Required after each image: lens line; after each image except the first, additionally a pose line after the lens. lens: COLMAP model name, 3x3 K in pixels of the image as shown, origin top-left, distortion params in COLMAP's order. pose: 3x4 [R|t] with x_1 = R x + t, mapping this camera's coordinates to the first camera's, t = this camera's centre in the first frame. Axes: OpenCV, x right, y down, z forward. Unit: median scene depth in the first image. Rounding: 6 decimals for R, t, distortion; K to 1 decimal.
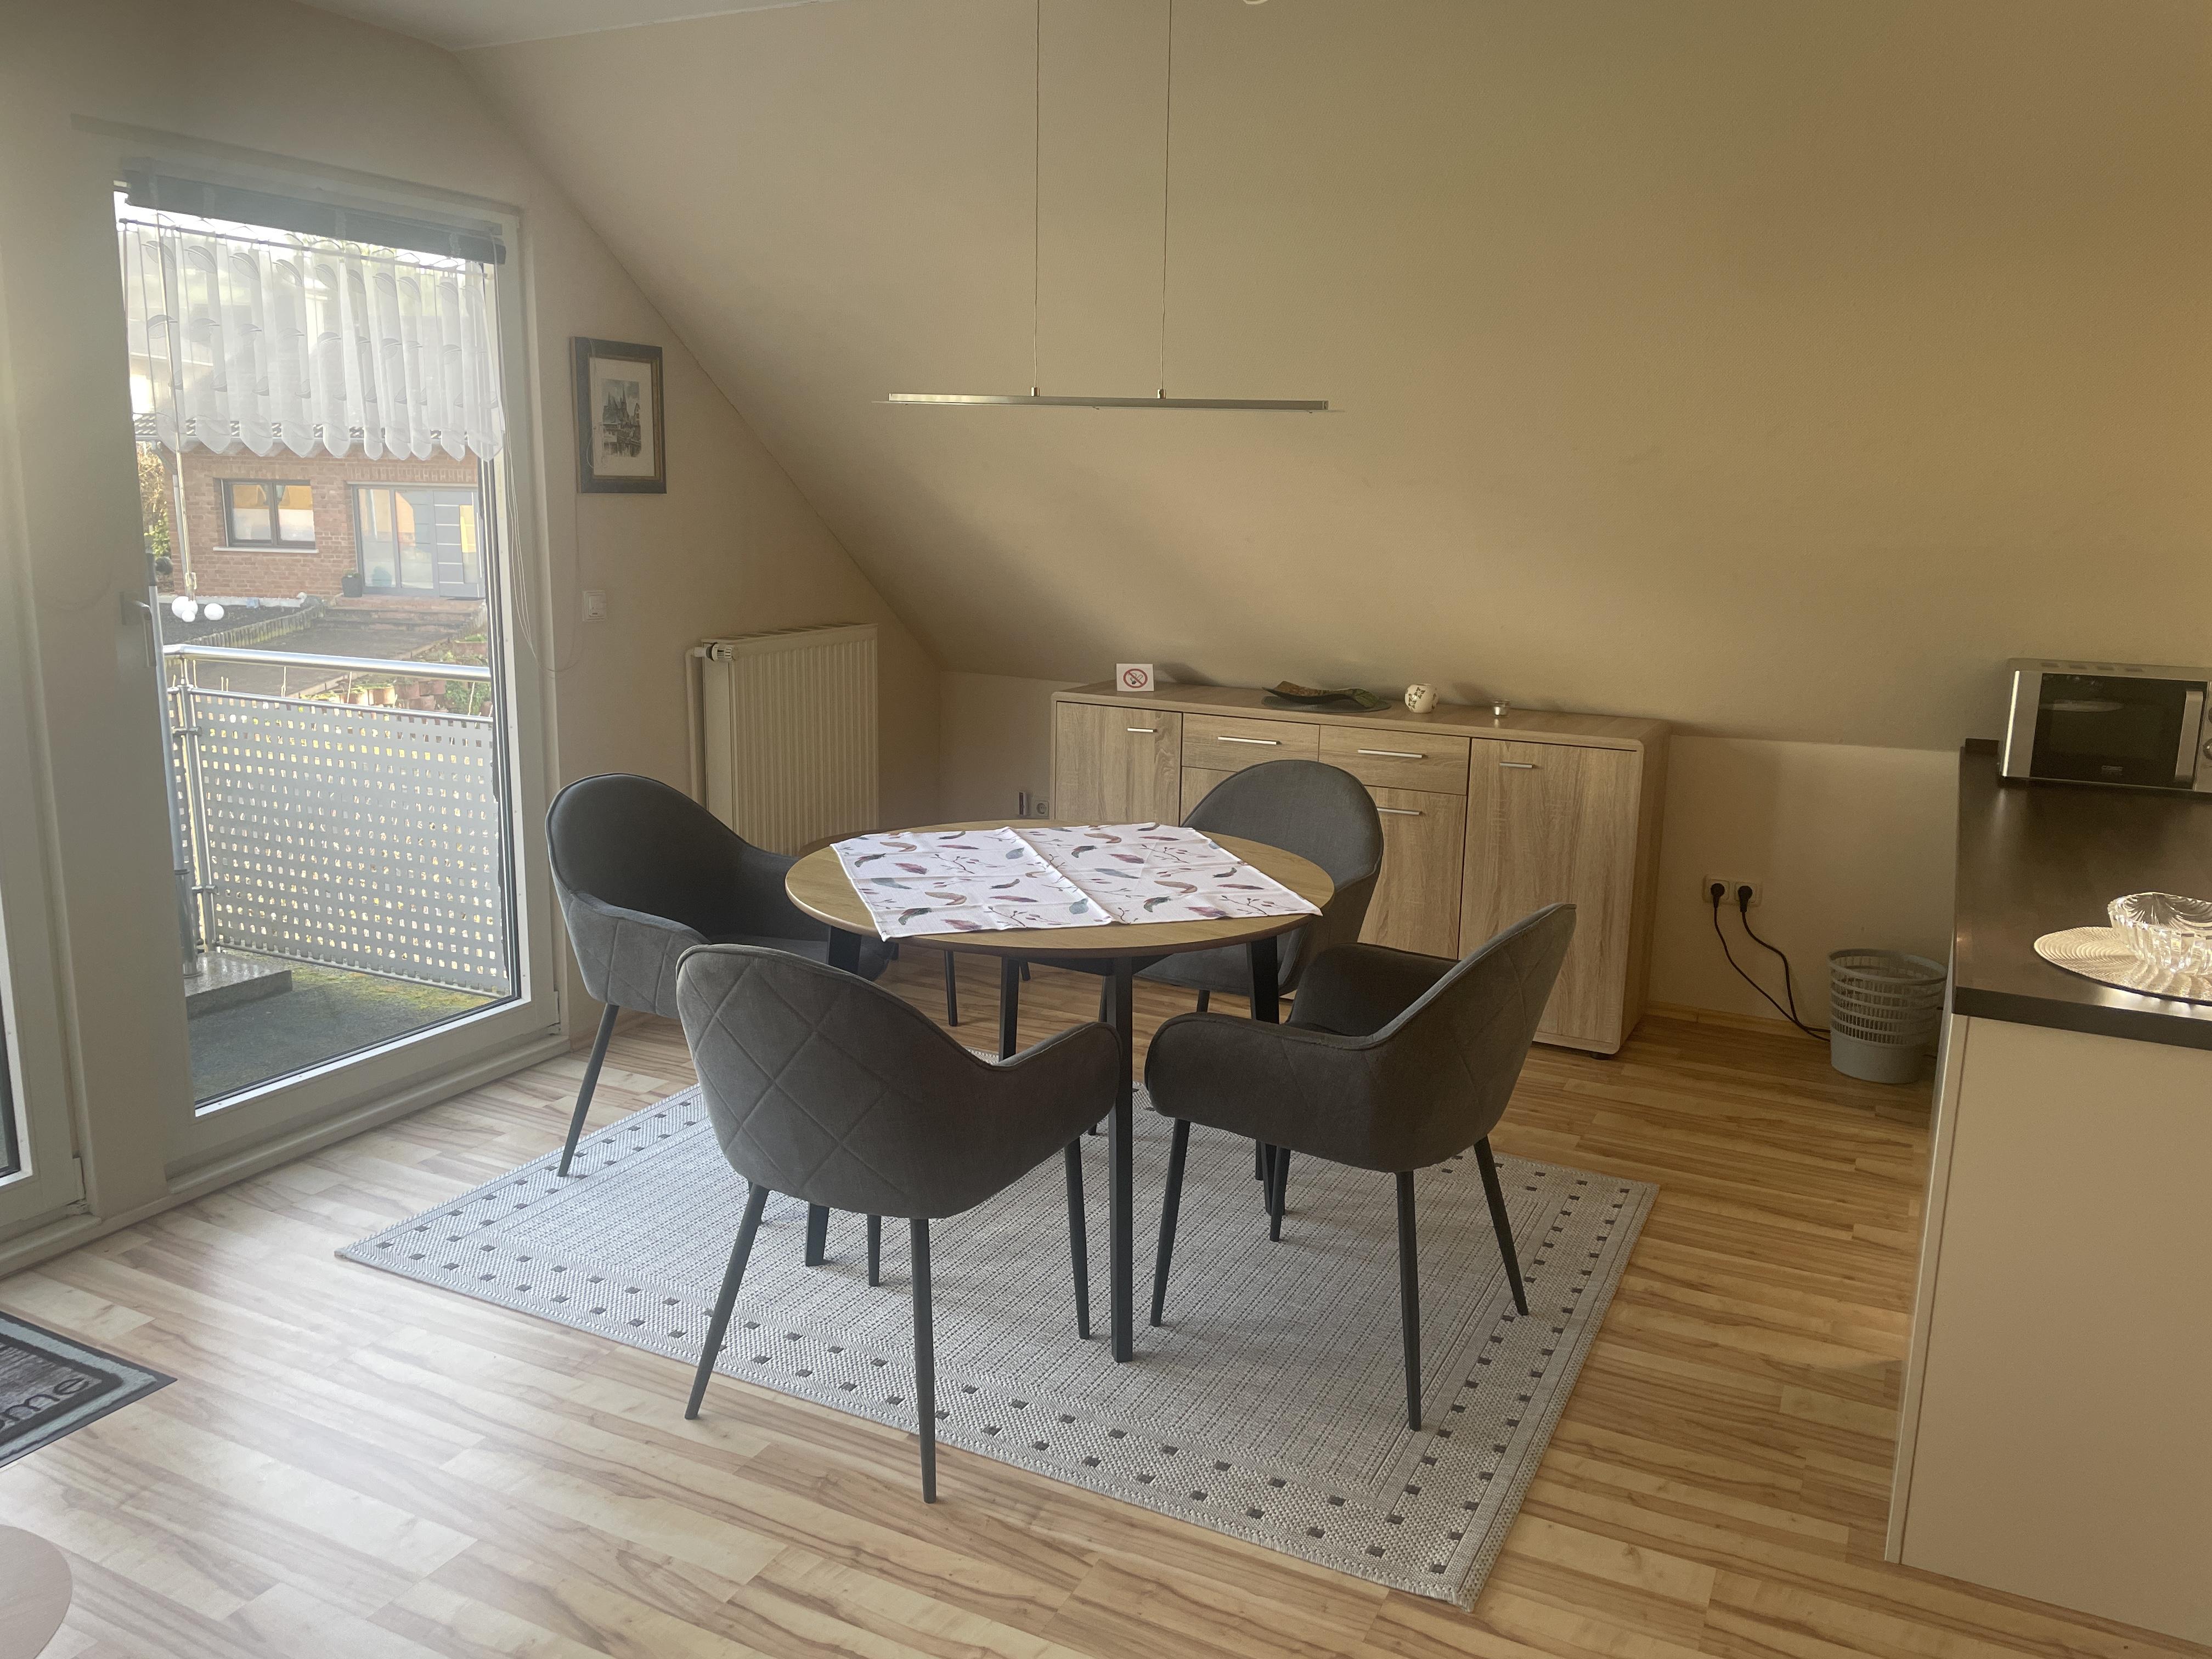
lens RADIAL K [[1655.6, 0, 1101.4], [0, 1655.6, 823.9], [0, 0, 1]] dist [0.027807, -0.021262]
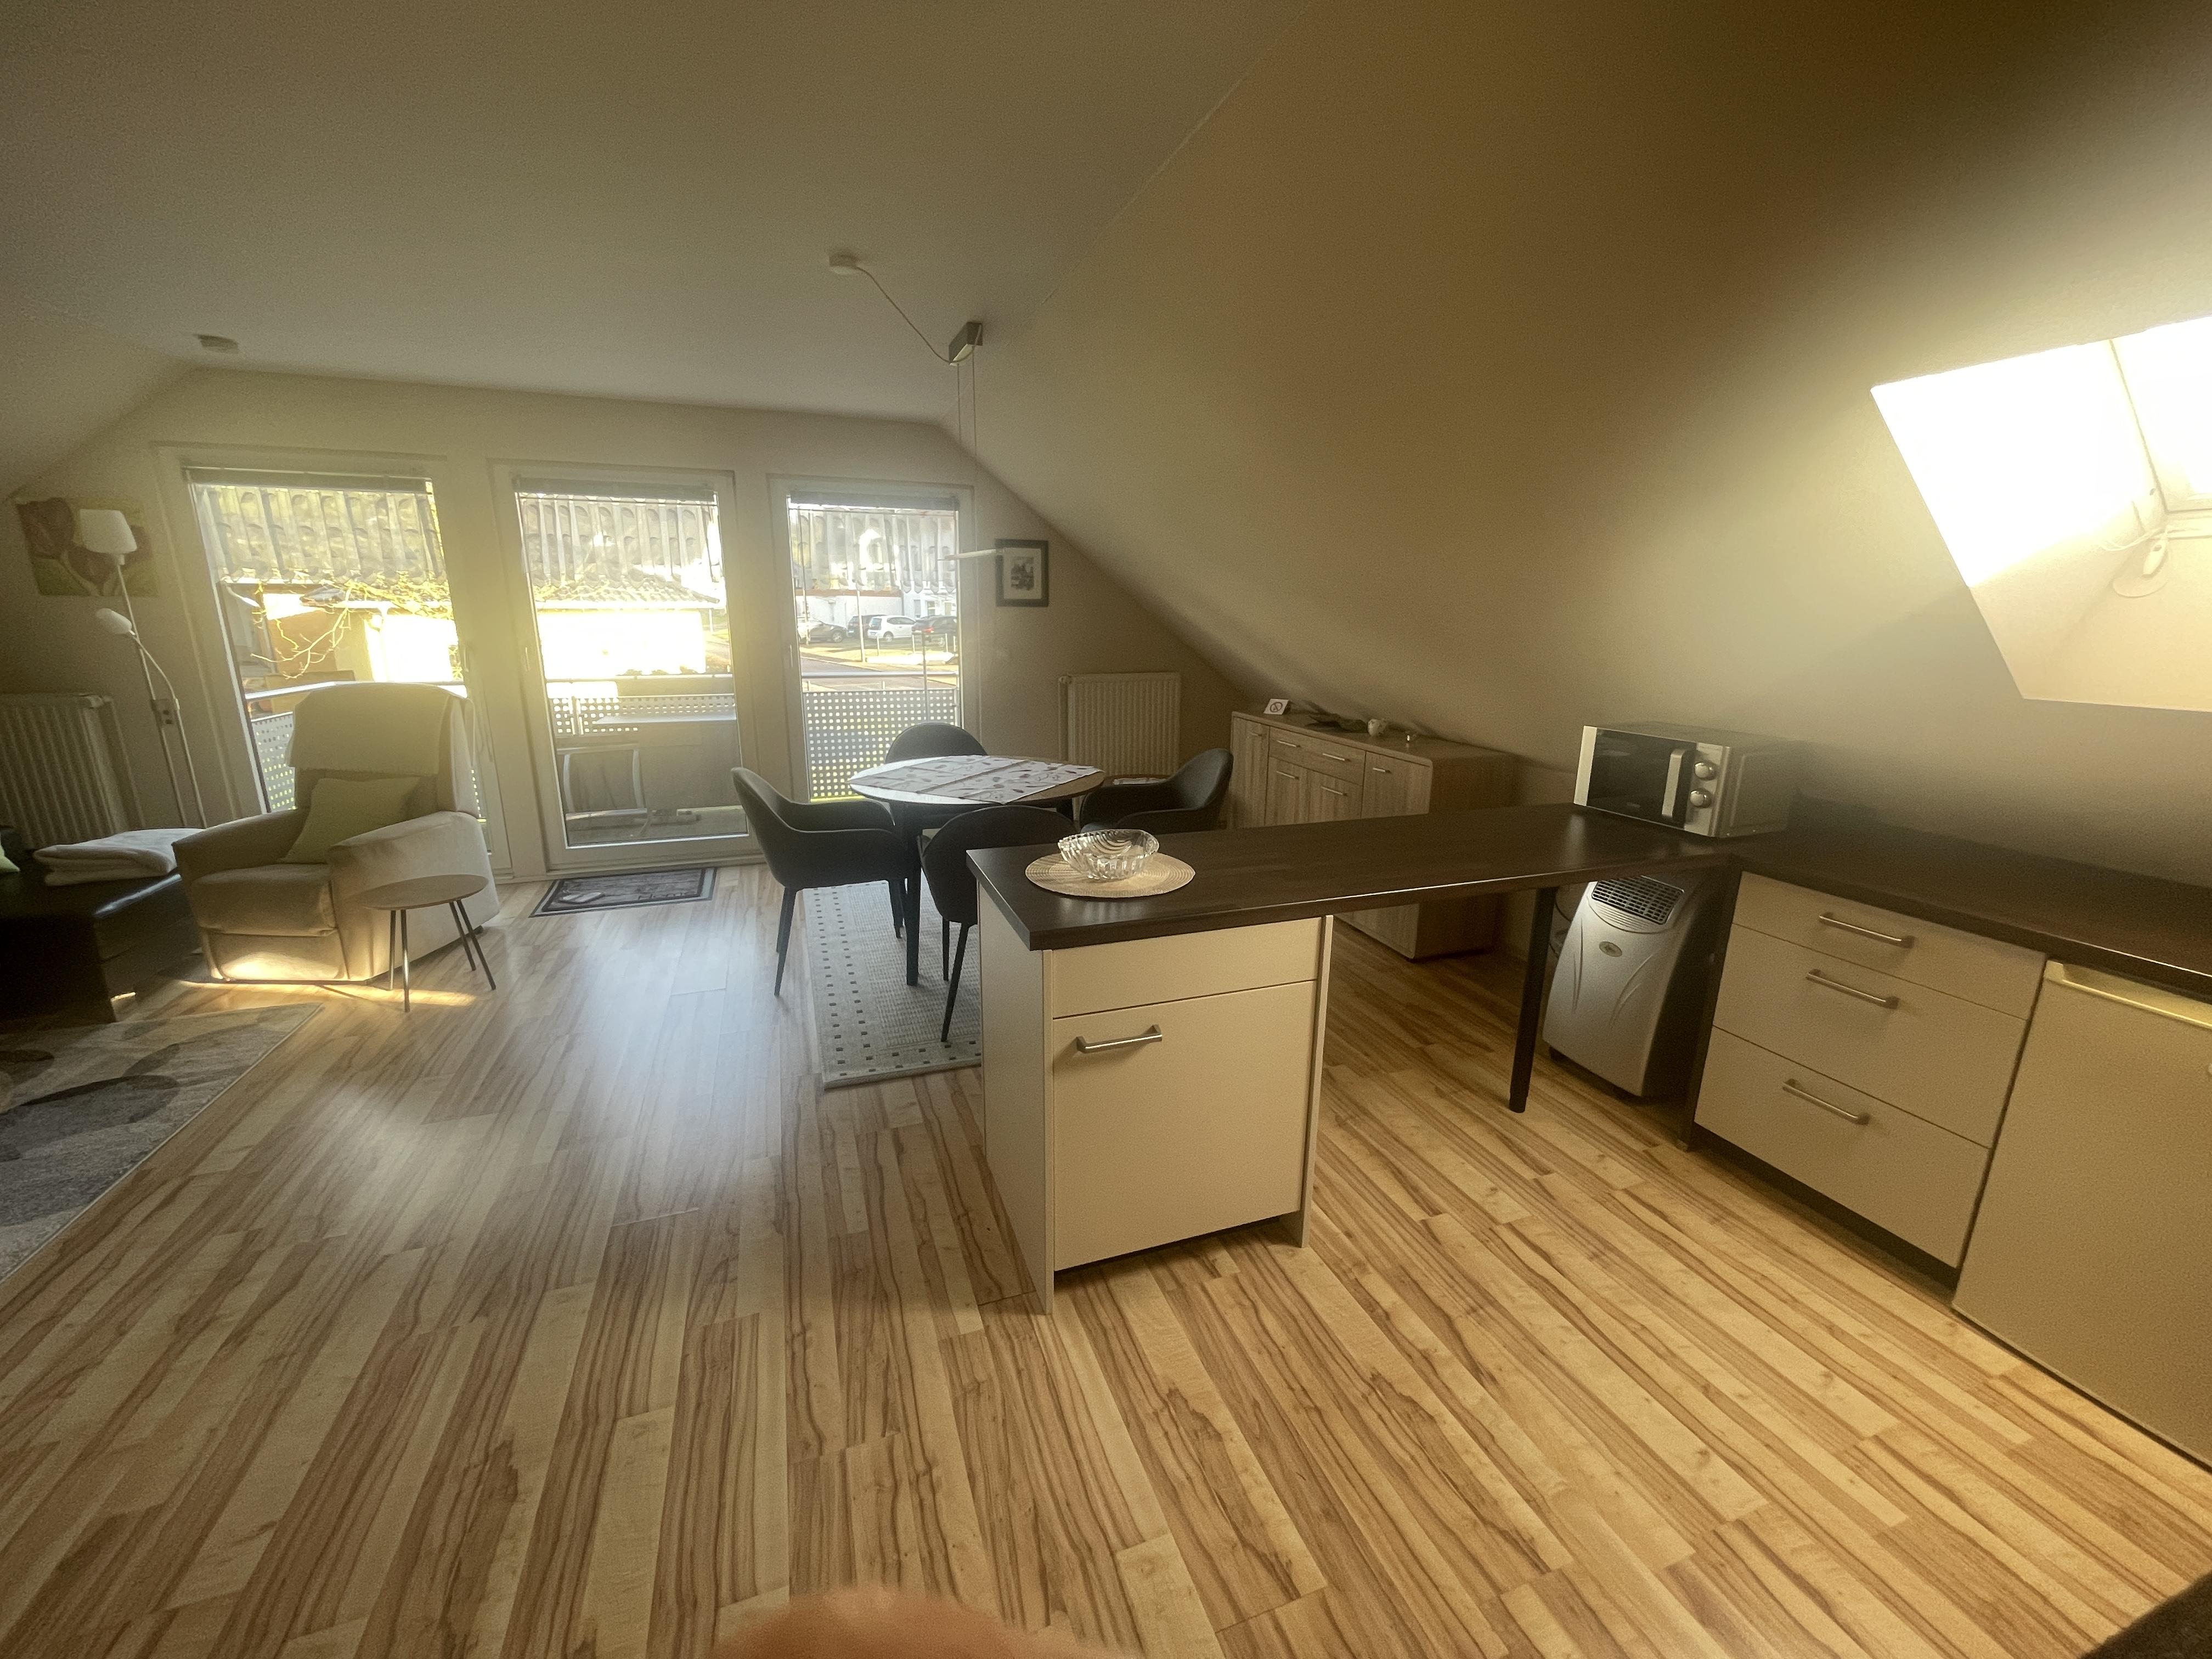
lens RADIAL K [[889.6, 0, 1108.0], [0, 889.6, 831.0], [0, 0, 1]] dist [-0.003125, -0.000302]
pose [[0.731095, 0.156245, -0.664144, 0.733067], [-0.132156, 0.987419, 0.086820, -0.018703], [0.669354, 0.024298, 0.742546, 0.202699]]
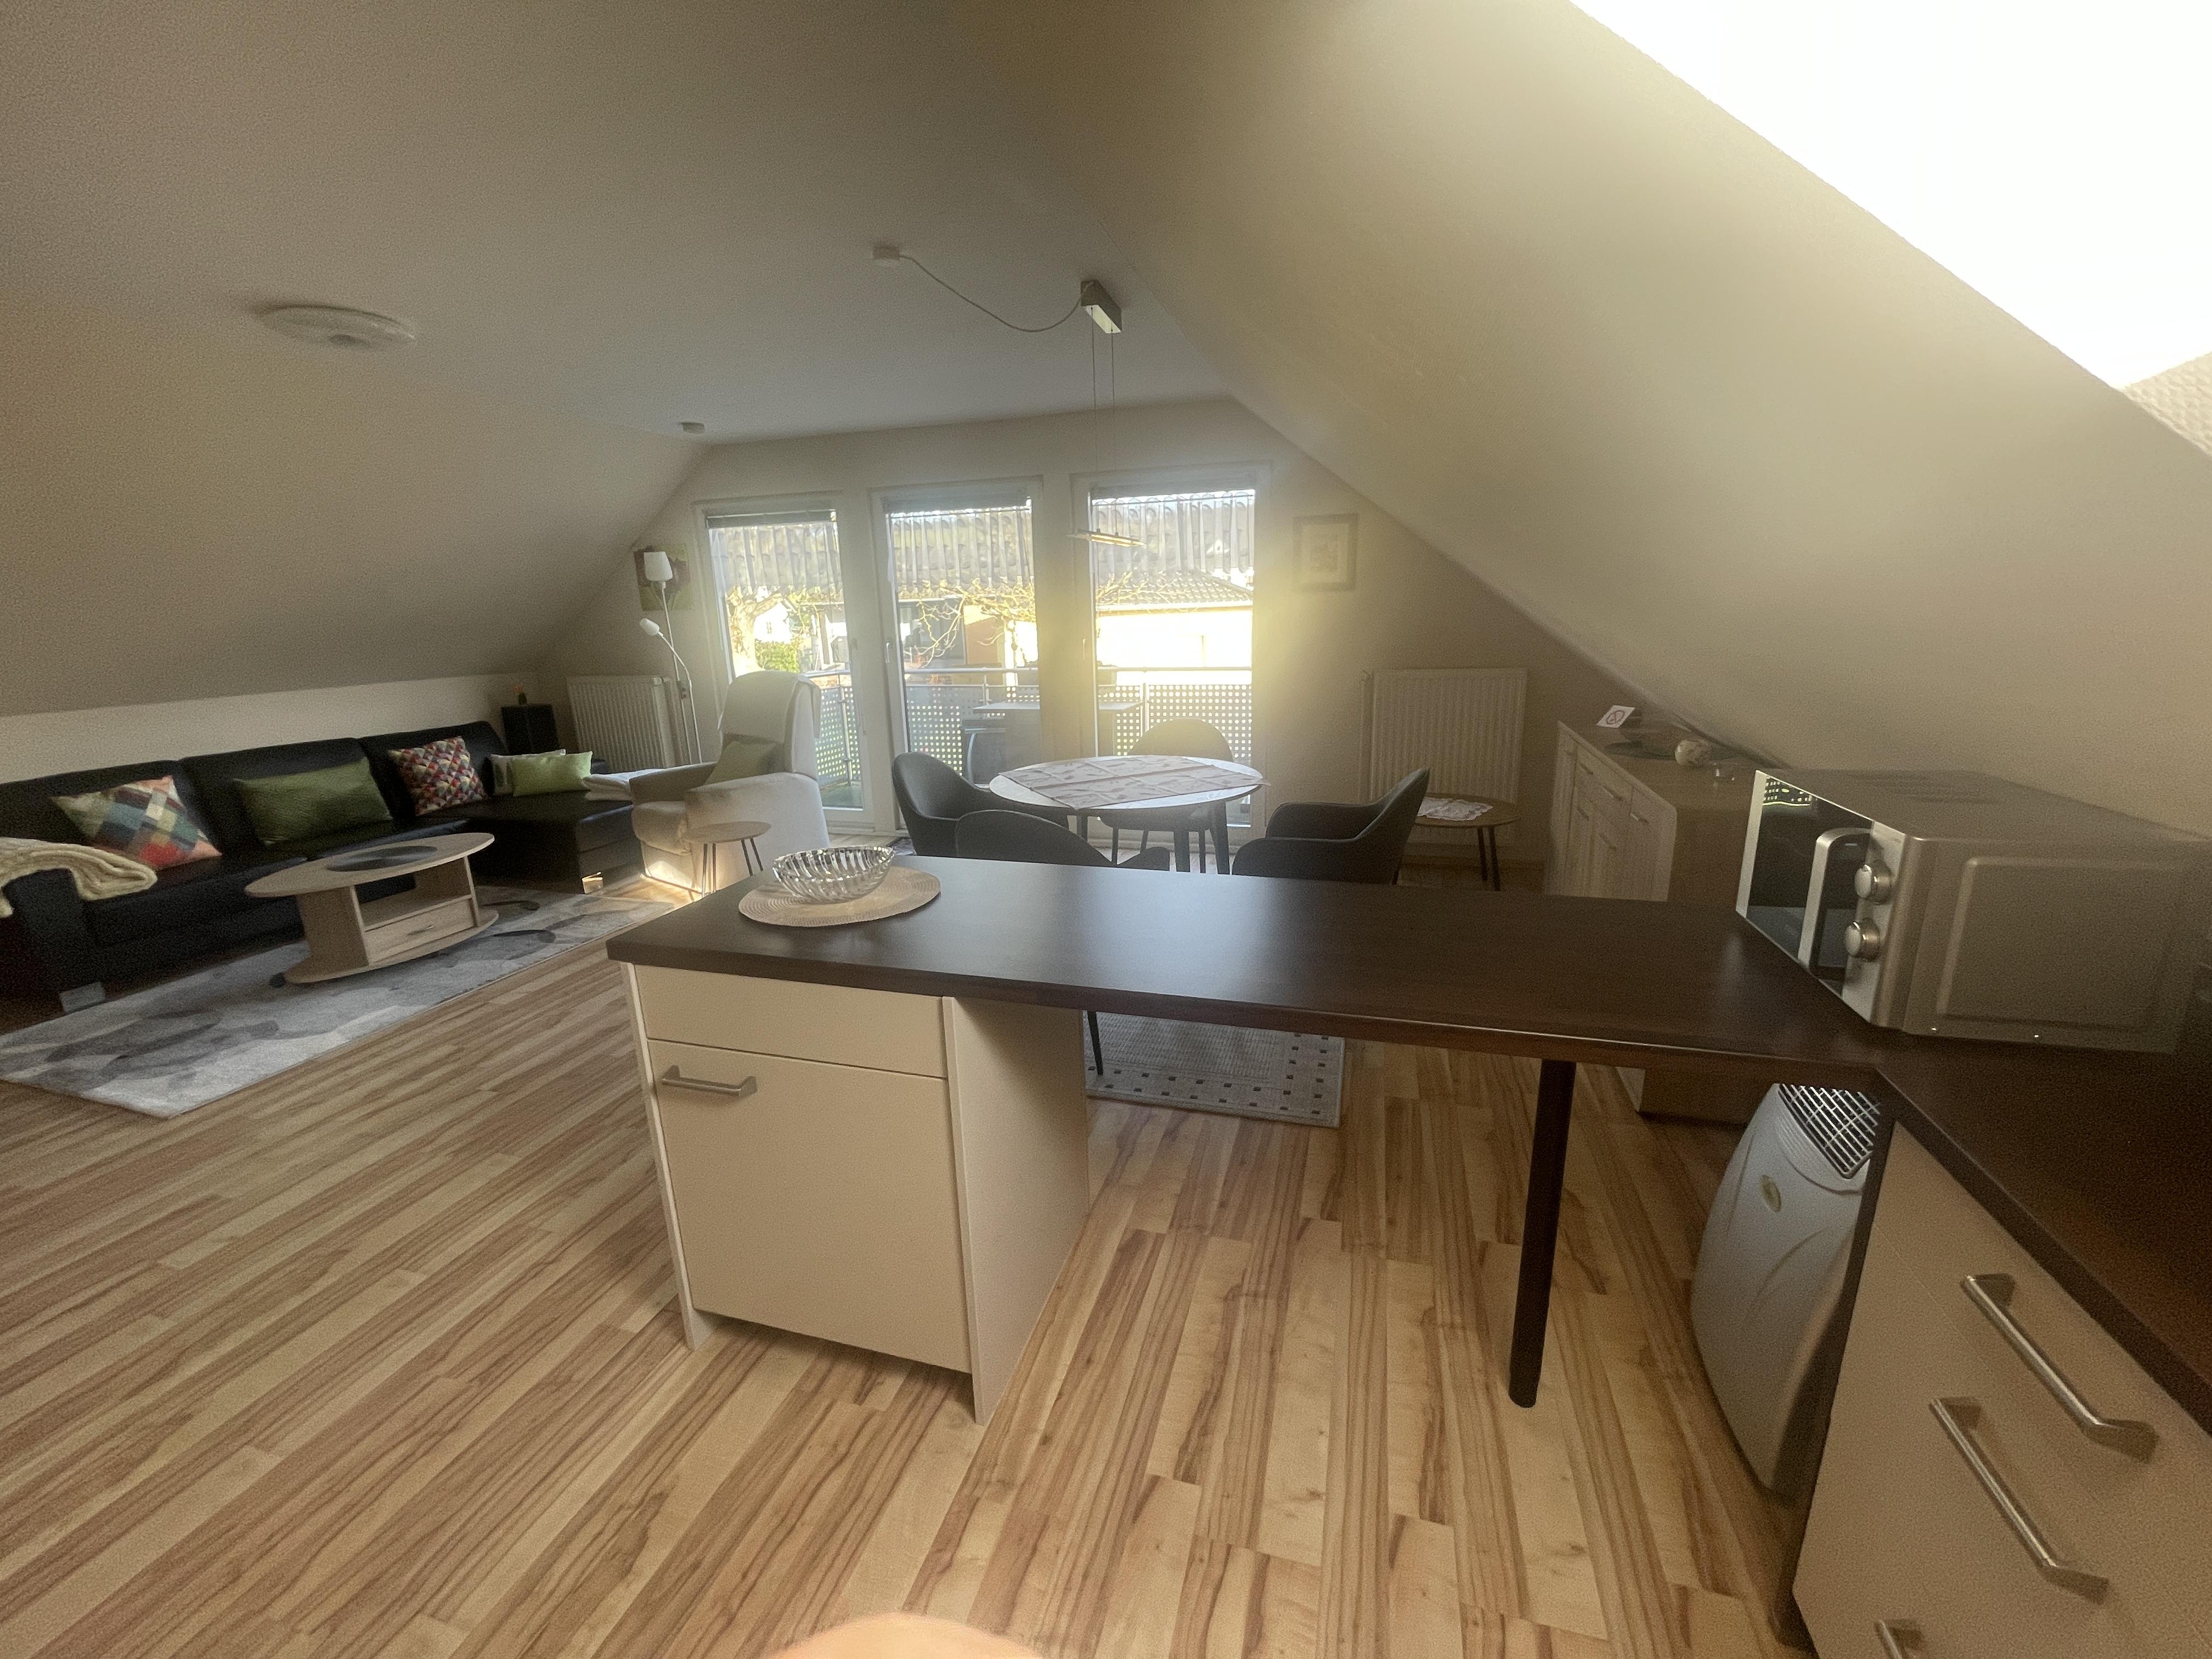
lens RADIAL K [[889.6, 0, 1107.9], [0, 889.6, 833.9], [0, 0, 1]] dist [-0.003125, -0.000302]
pose [[0.182206, 0.220455, -0.958228, 0.843842], [-0.165044, 0.967571, 0.191222, -0.088908], [0.969310, 0.123308, 0.212682, 0.625405]]
